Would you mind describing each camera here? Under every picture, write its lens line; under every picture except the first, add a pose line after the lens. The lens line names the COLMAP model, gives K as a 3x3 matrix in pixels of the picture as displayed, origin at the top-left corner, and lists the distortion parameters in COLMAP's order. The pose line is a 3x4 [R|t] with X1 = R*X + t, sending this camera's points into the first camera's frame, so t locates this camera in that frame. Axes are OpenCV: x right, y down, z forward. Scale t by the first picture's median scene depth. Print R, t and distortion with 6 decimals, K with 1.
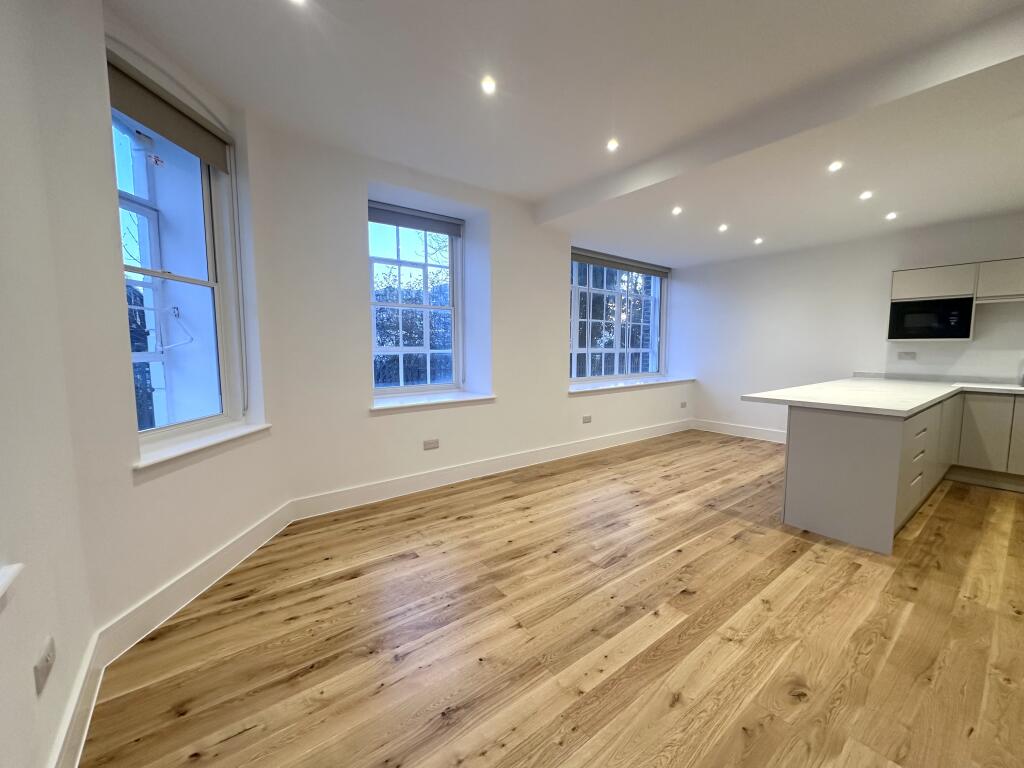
lens RADIAL K [[407.8, 0, 512.0], [0, 407.8, 384.0], [0, 0, 1]] dist [-0.002877, 0.000052]
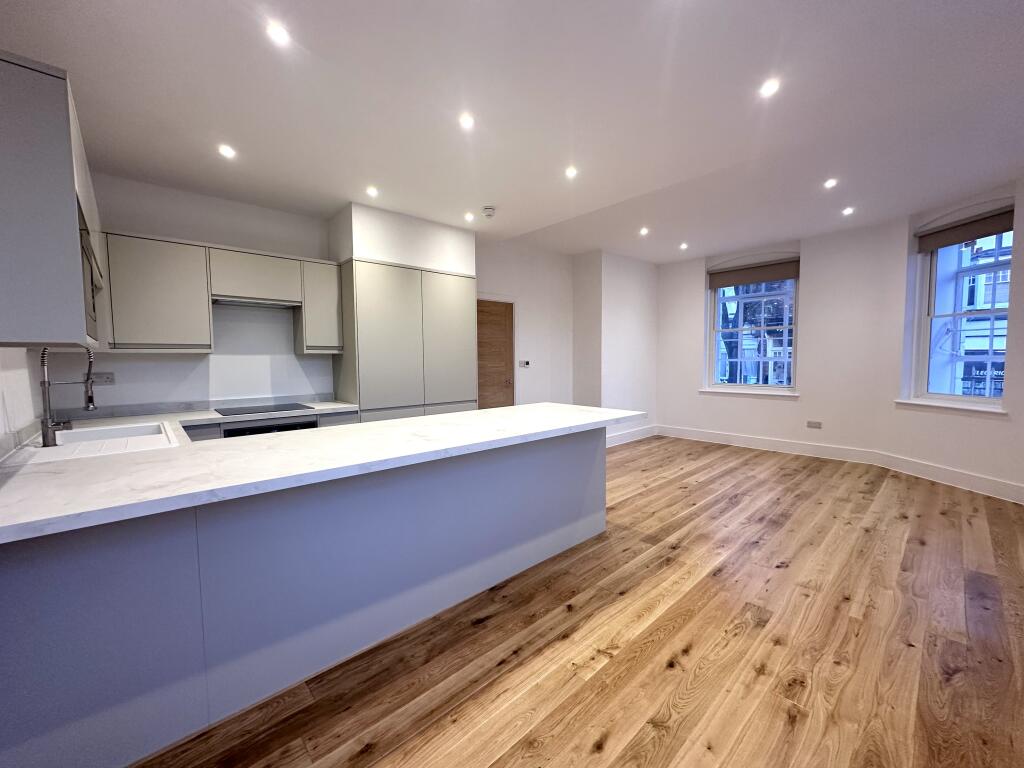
lens RADIAL K [[406.4, 0, 513.5], [0, 406.4, 385.5], [0, 0, 1]] dist [0.000502, 0.000156]
pose [[-0.996115, 0.017893, -0.086227, 0.817042], [0.004162, 0.987612, 0.156861, -0.146464], [0.087965, 0.155892, -0.983849, 1.613328]]
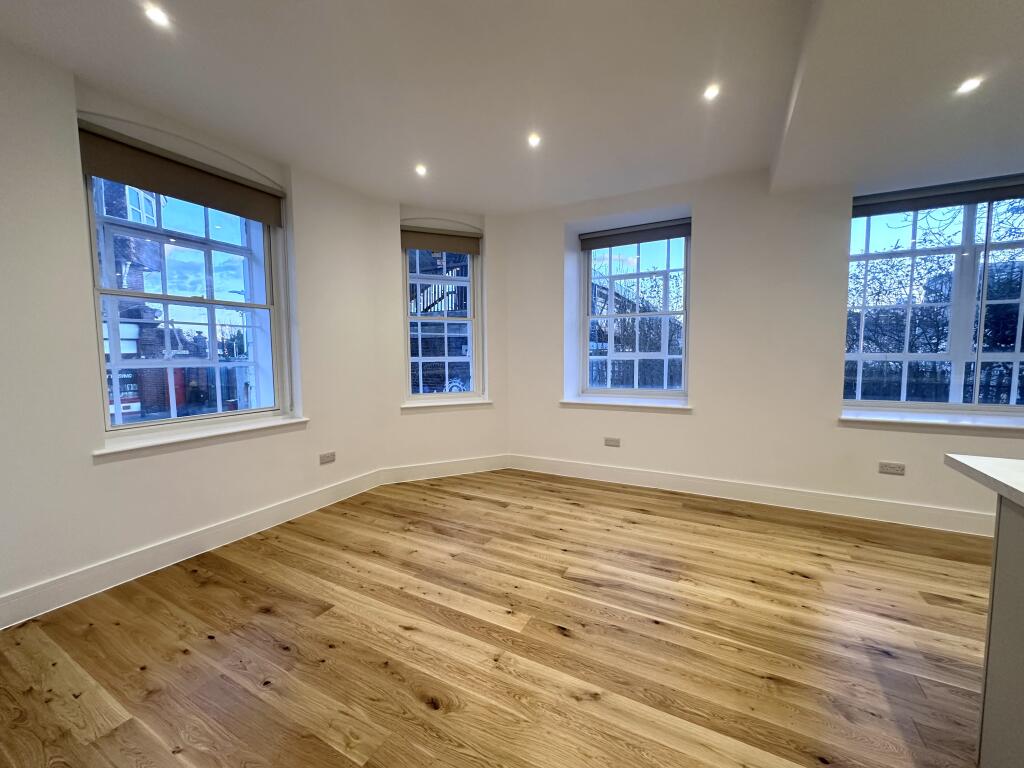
lens RADIAL K [[407.8, 0, 512.0], [0, 407.8, 384.0], [0, 0, 1]] dist [-0.002877, 0.000052]
pose [[0.409052, 0.065783, -0.910137, 0.693473], [-0.075872, 0.996396, 0.037918, -0.028271], [0.909352, 0.053543, 0.412569, 0.304483]]
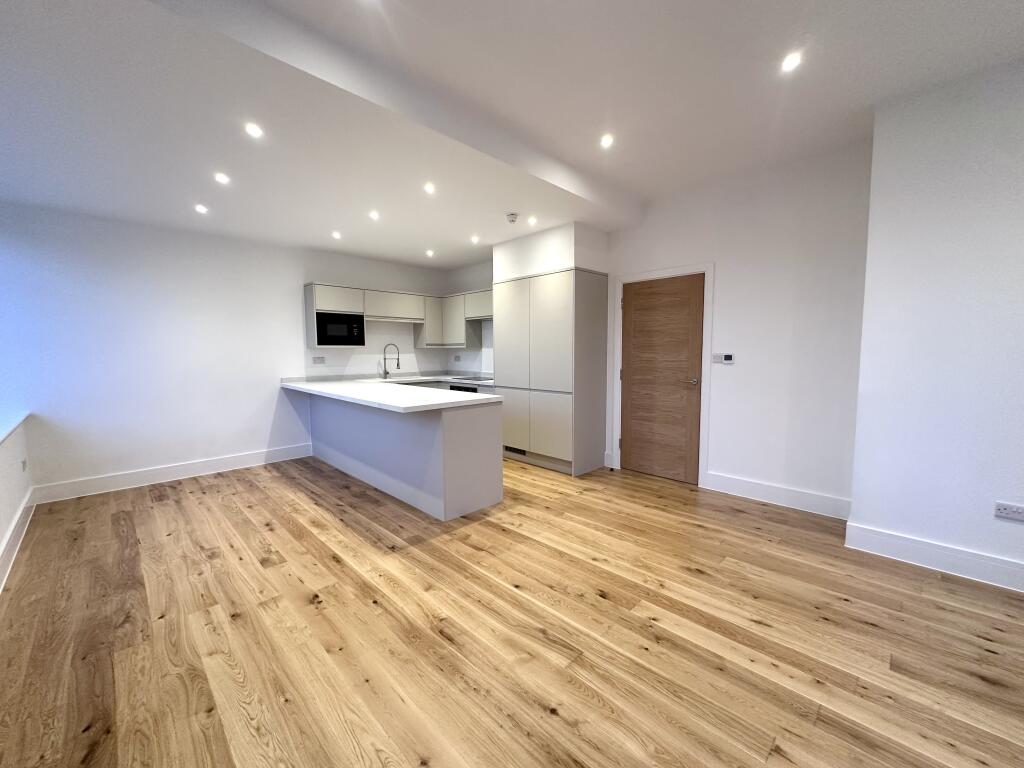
lens RADIAL K [[407.8, 0, 512.0], [0, 407.8, 384.0], [0, 0, 1]] dist [-0.002877, 0.000052]
pose [[-0.126595, -0.076926, 0.988967, -0.295362], [0.096672, 0.991286, 0.089481, -0.068087], [-0.987233, 0.106933, -0.118055, 0.770557]]
